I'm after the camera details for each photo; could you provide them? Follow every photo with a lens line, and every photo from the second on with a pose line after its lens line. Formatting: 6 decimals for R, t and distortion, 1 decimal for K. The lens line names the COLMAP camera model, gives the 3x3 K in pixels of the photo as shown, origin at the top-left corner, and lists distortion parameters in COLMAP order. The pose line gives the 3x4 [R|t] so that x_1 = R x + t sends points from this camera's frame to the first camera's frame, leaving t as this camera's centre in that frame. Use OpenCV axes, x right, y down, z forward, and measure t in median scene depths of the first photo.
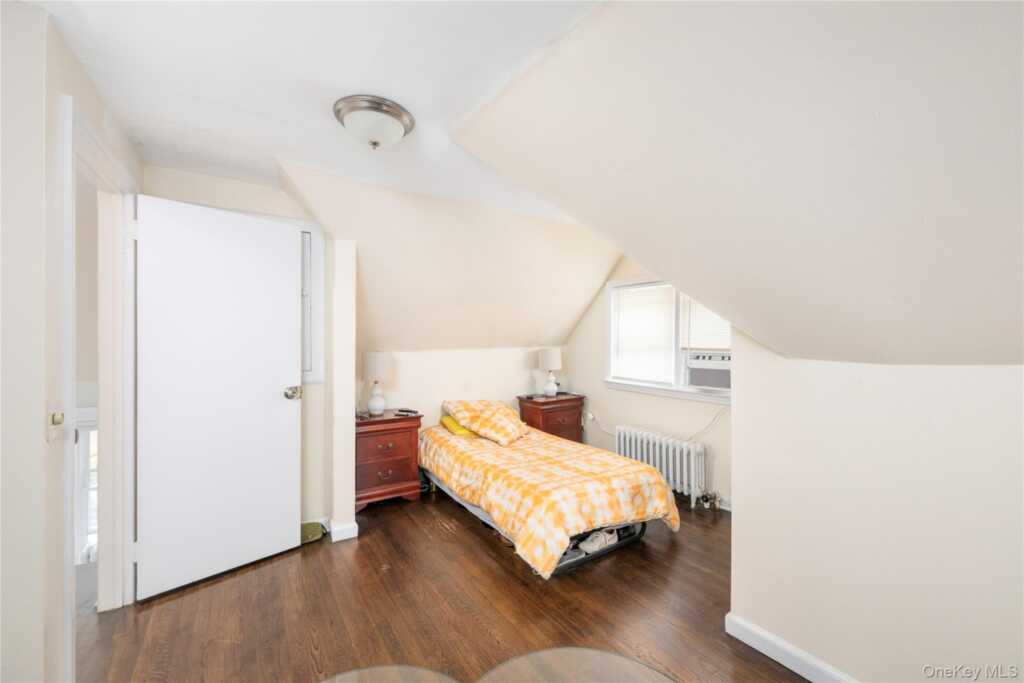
lens RADIAL K [[407.3, 0, 509.7], [0, 407.3, 341.0], [0, 0, 1]] dist [0.000046, -0.000003]
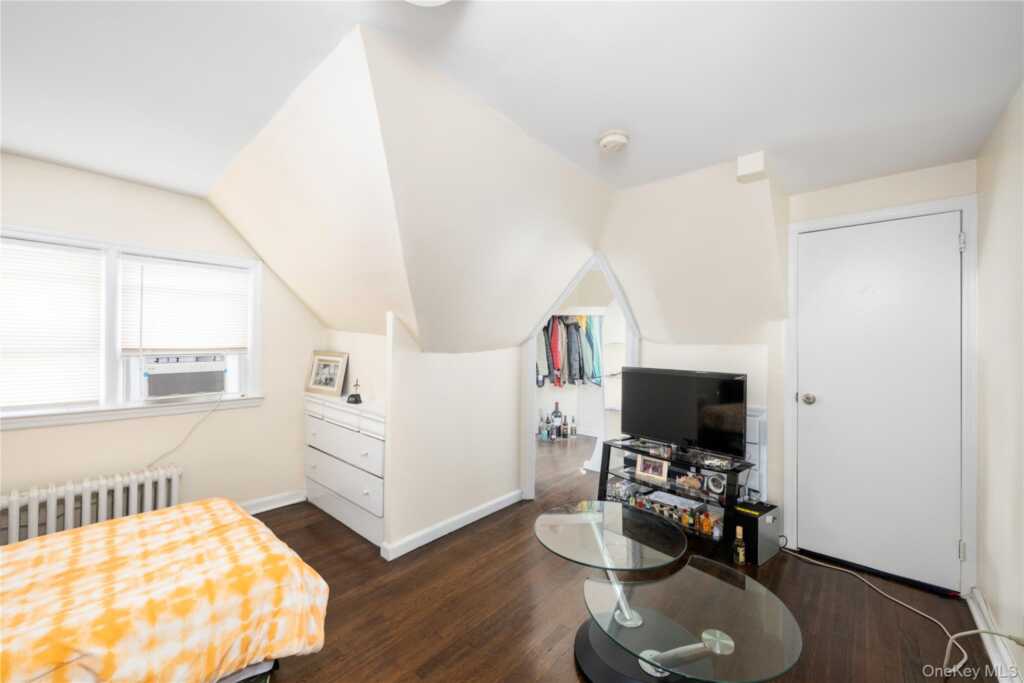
lens RADIAL K [[407.3, 0, 509.9], [0, 407.3, 336.8], [0, 0, 1]] dist [0.000046, -0.000003]
pose [[-0.239732, -0.002863, 0.970835, -0.540330], [-0.010614, 0.999944, 0.000328, -0.014783], [-0.970781, -0.010225, -0.239749, 0.600163]]
